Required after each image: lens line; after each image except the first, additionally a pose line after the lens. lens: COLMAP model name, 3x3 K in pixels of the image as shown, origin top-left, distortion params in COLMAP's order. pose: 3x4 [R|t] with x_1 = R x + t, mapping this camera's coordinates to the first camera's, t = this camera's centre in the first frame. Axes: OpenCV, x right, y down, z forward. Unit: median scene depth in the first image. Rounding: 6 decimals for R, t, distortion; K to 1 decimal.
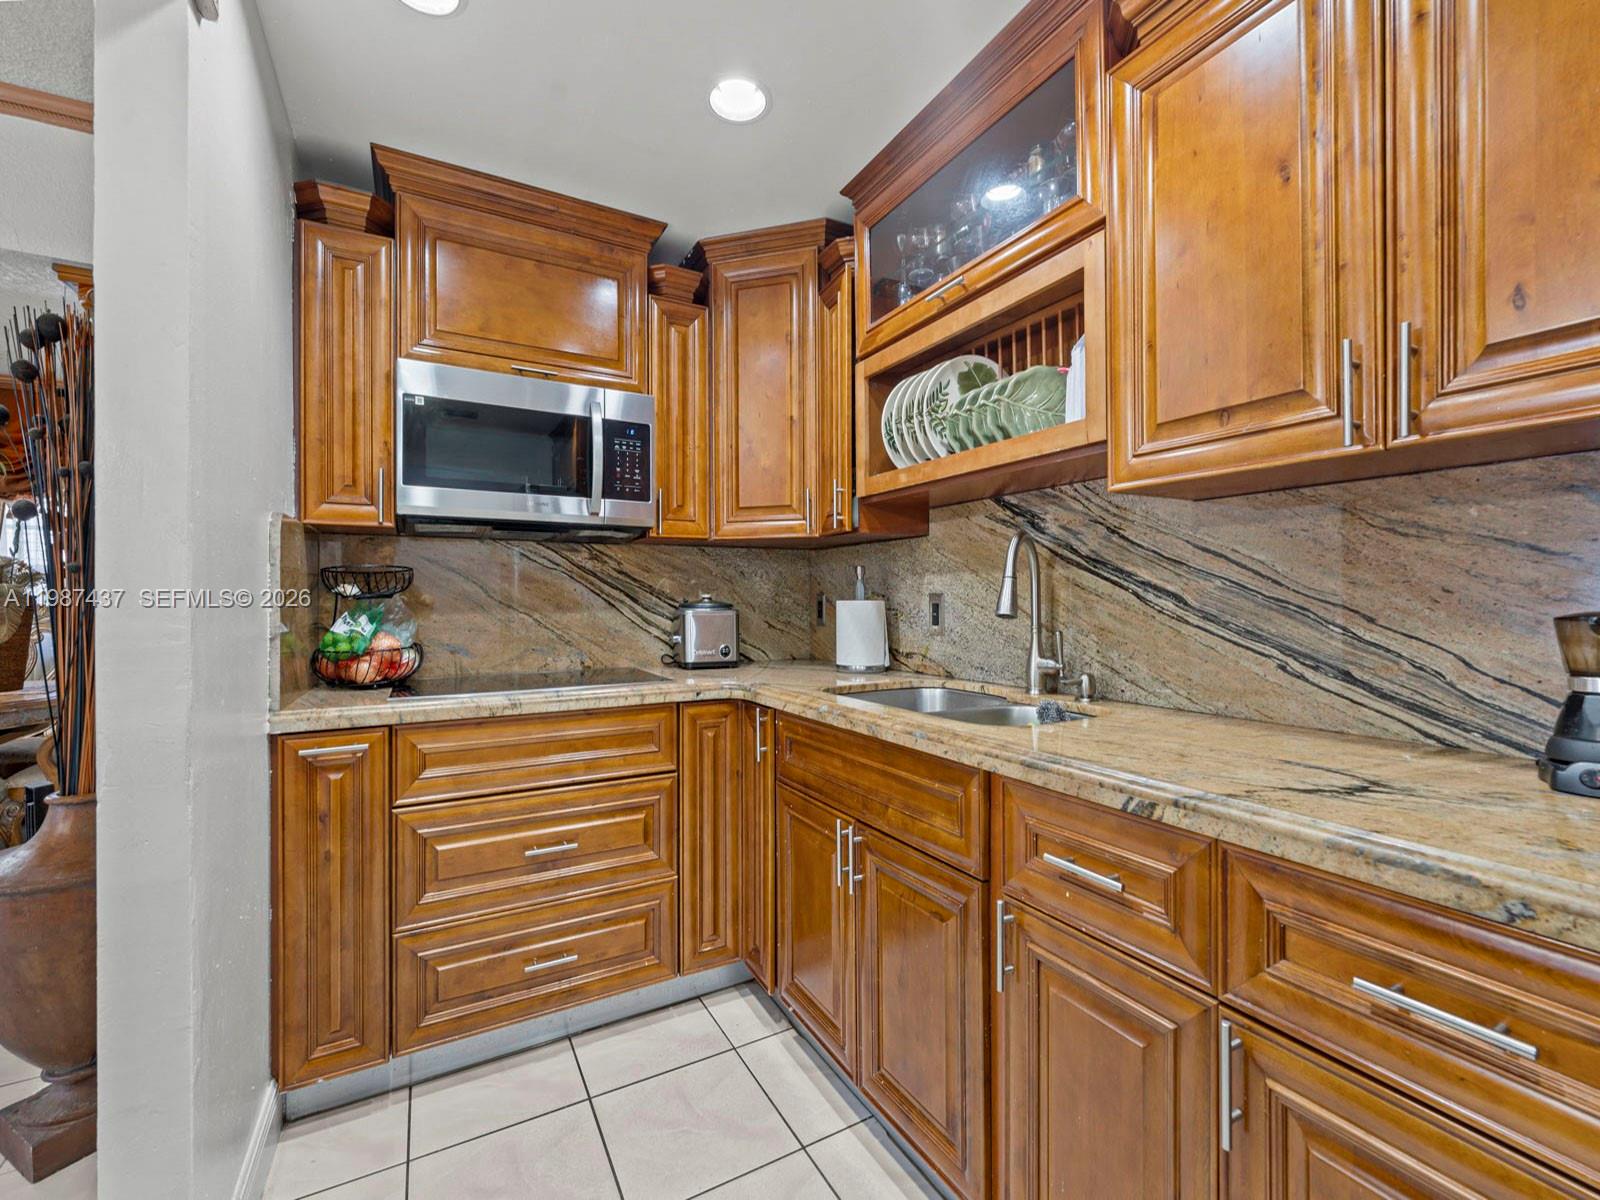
lens RADIAL K [[682.2, 0, 805.7], [0, 682.2, 599.5], [0, 0, 1]] dist [-0.000030, -0.000136]
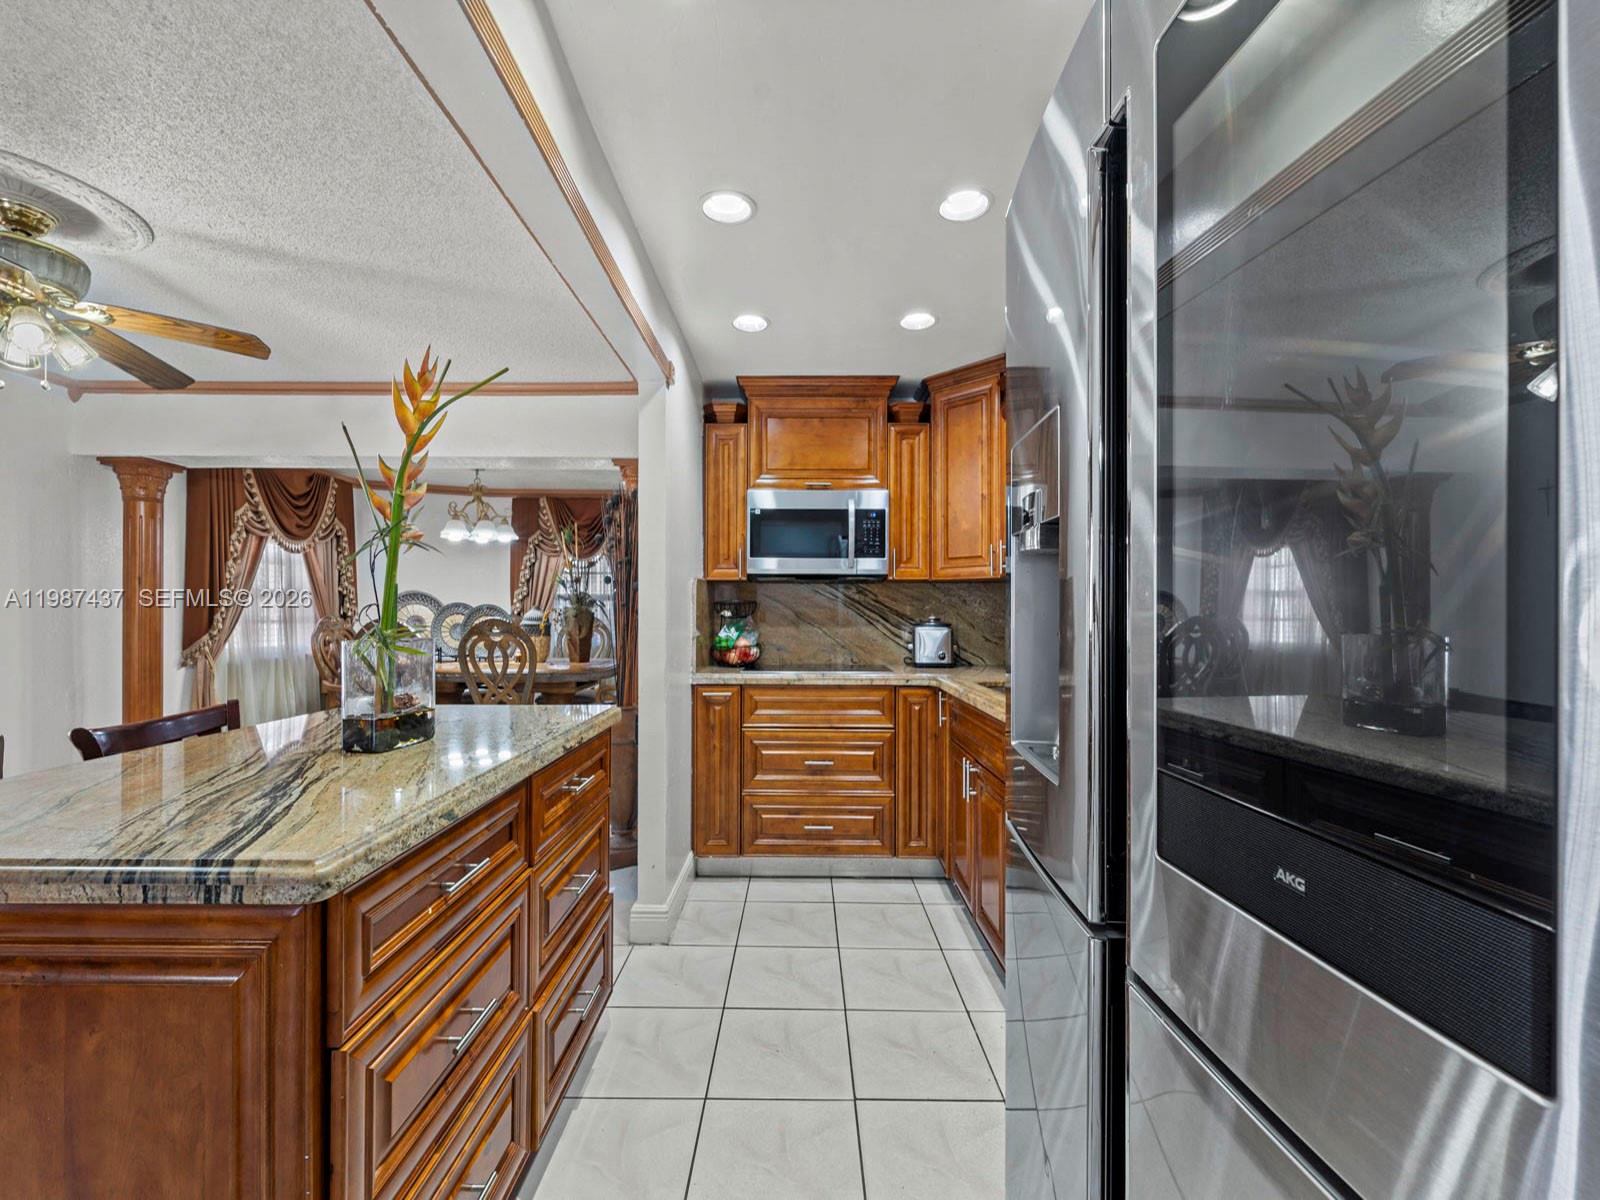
lens RADIAL K [[636.3, 0, 793.3], [0, 636.3, 624.9], [0, 0, 1]] dist [0.000125, 0.000013]
pose [[0.870341, 0.017069, -0.492154, 0.336309], [-0.007820, 0.999752, 0.020845, -0.020204], [0.492388, -0.014293, 0.870258, -0.411674]]
